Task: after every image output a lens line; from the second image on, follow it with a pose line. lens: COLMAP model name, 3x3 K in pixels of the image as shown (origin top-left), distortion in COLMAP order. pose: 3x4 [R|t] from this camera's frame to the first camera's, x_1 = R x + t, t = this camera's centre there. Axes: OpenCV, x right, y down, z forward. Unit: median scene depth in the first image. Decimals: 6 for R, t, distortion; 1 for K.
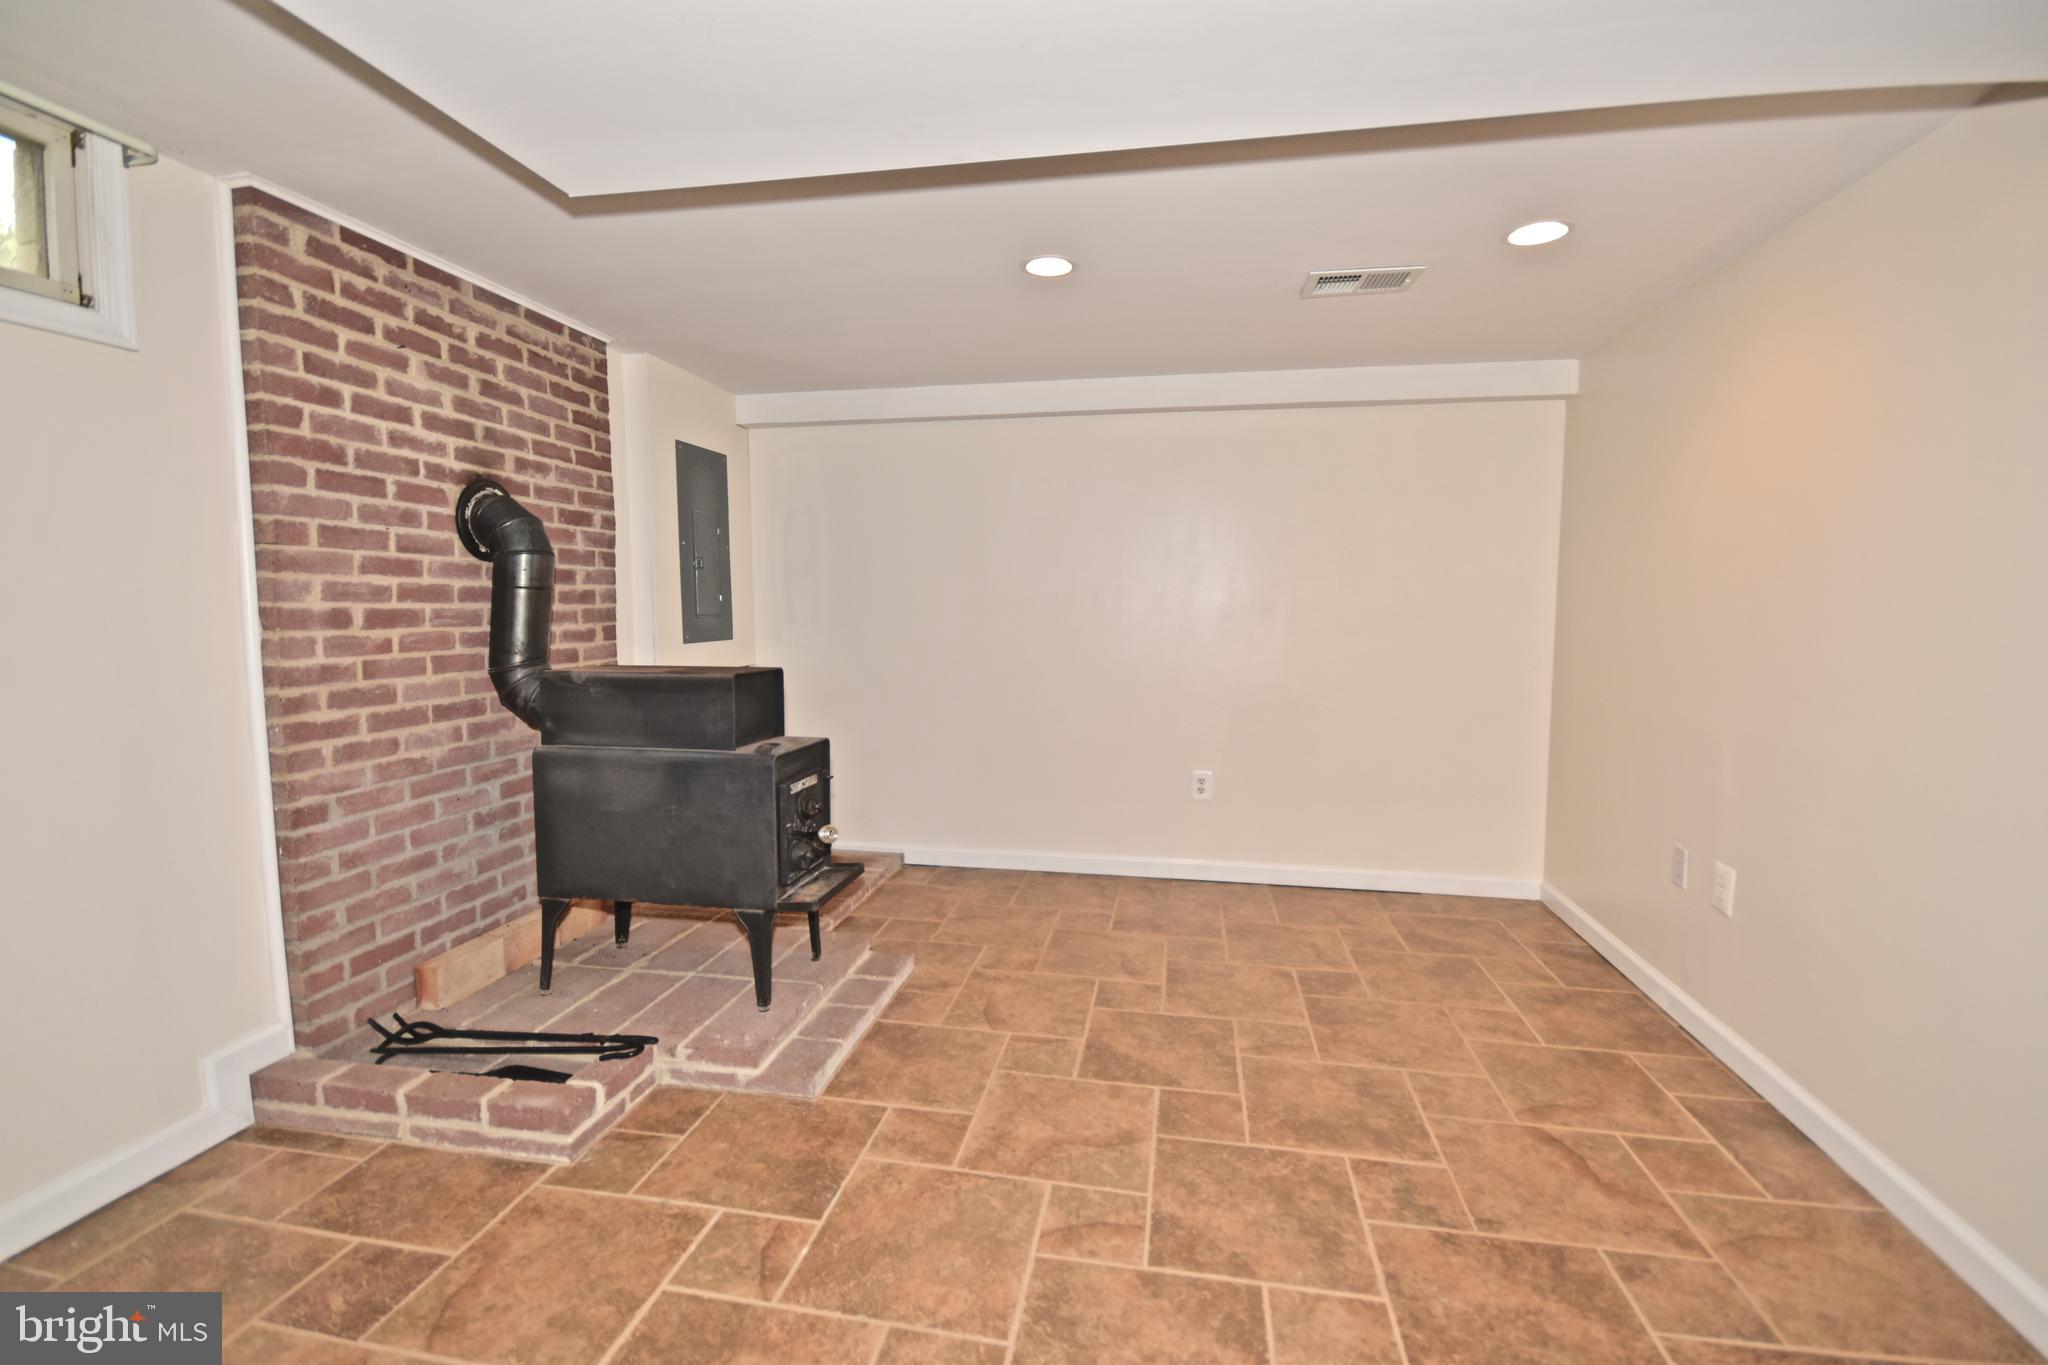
lens RADIAL K [[893.7, 0, 1023.9], [0, 893.7, 691.6], [0, 0, 1]] dist [-0.003675, -0.004288]
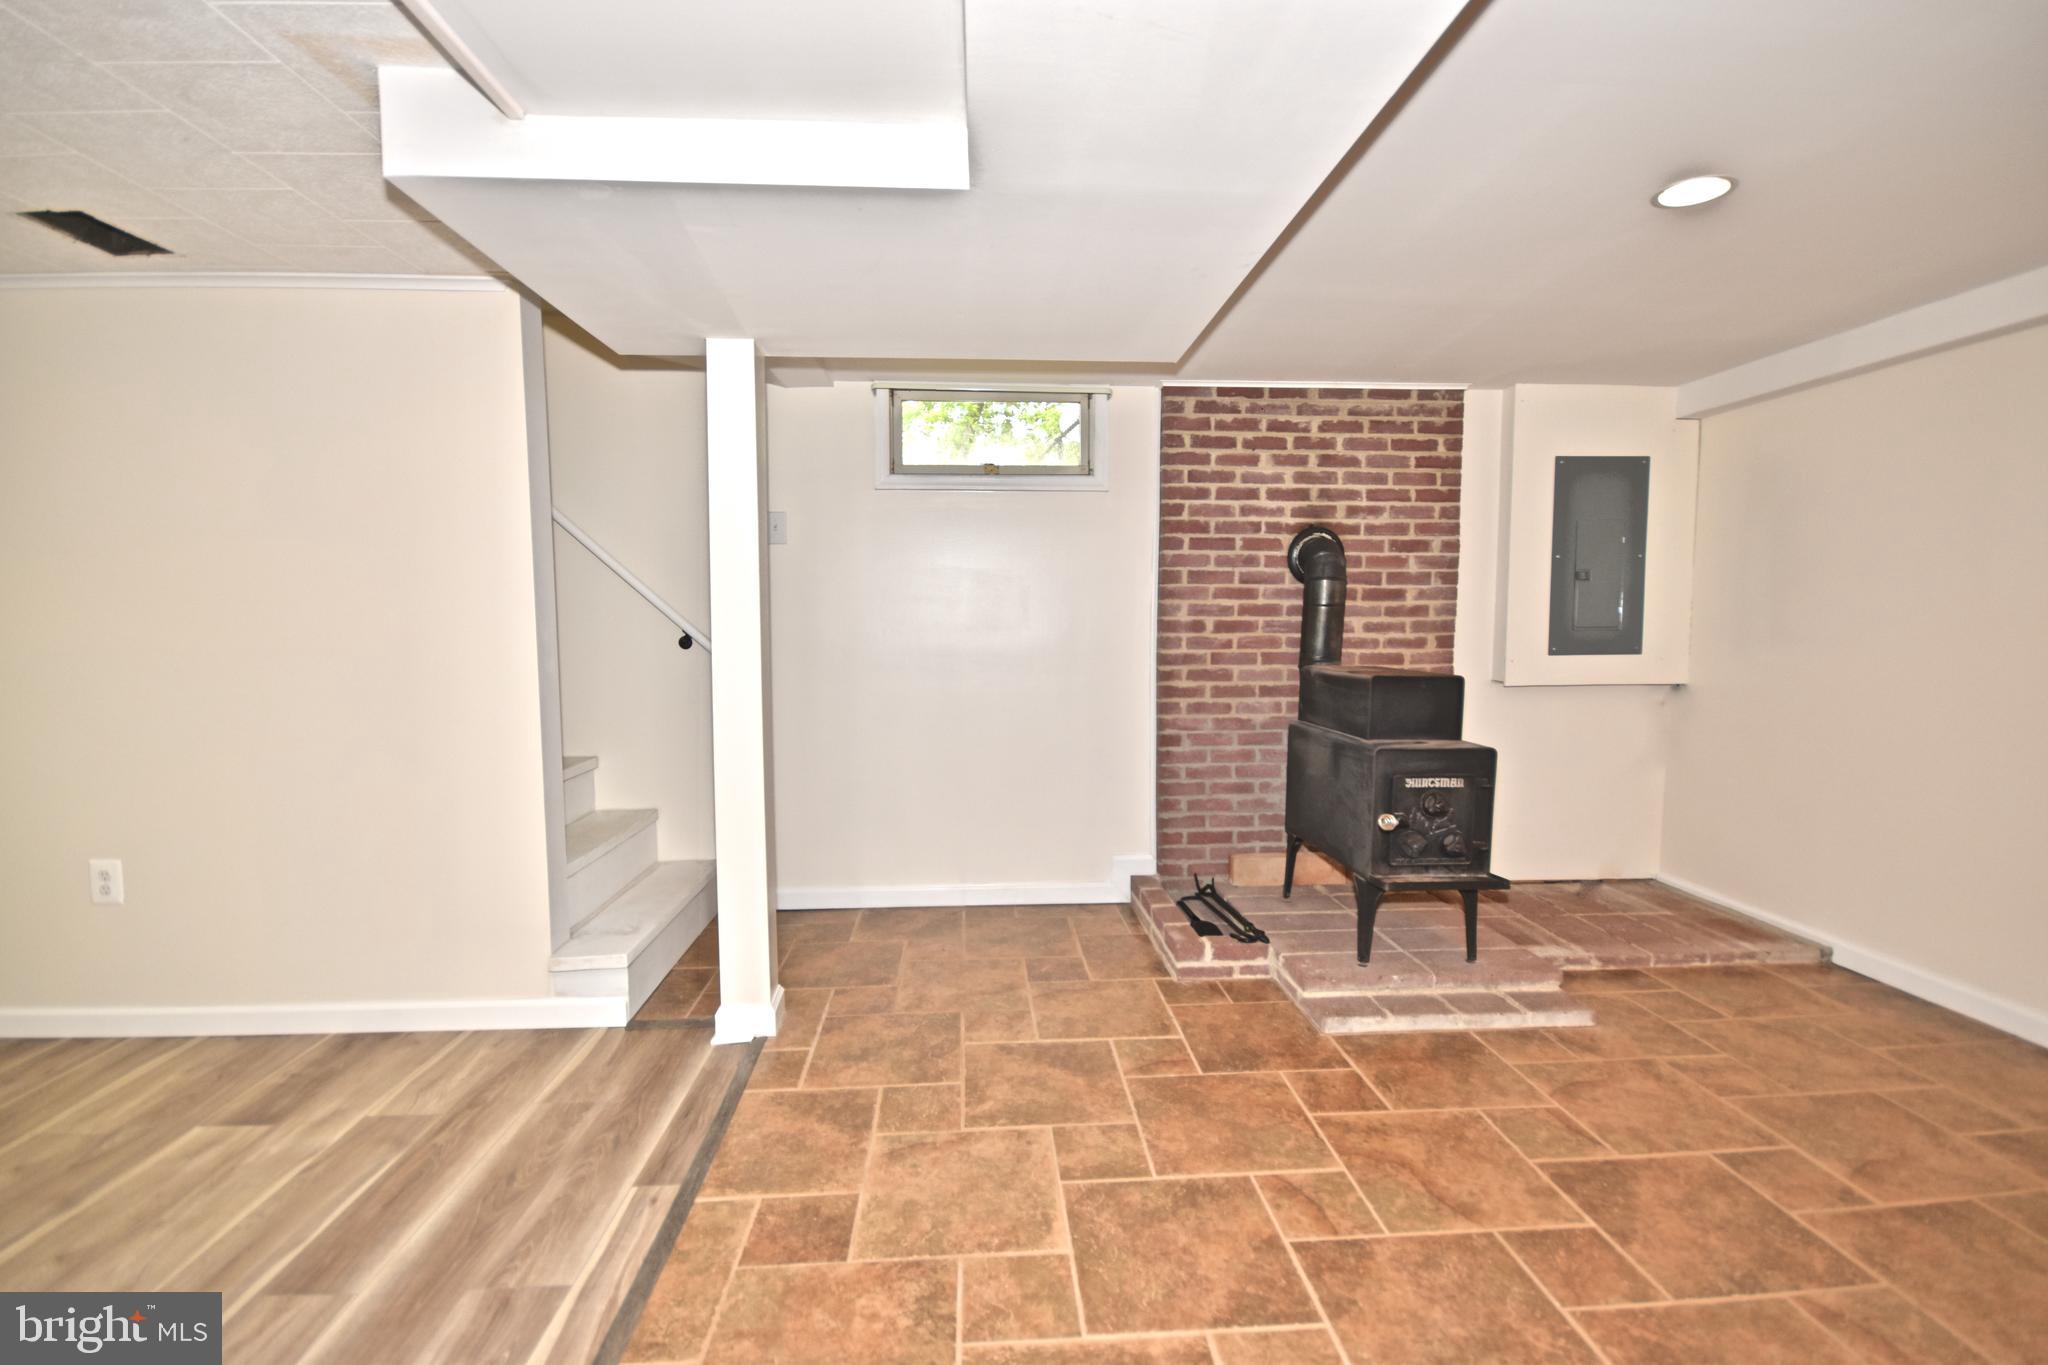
lens RADIAL K [[893.7, 0, 1029.9], [0, 893.7, 688.0], [0, 0, 1]] dist [-0.003675, -0.004288]
pose [[0.242397, 0.070712, -0.967597, 0.719108], [-0.090464, 0.994642, 0.050026, -0.021149], [0.965950, 0.075407, 0.247496, 0.274448]]
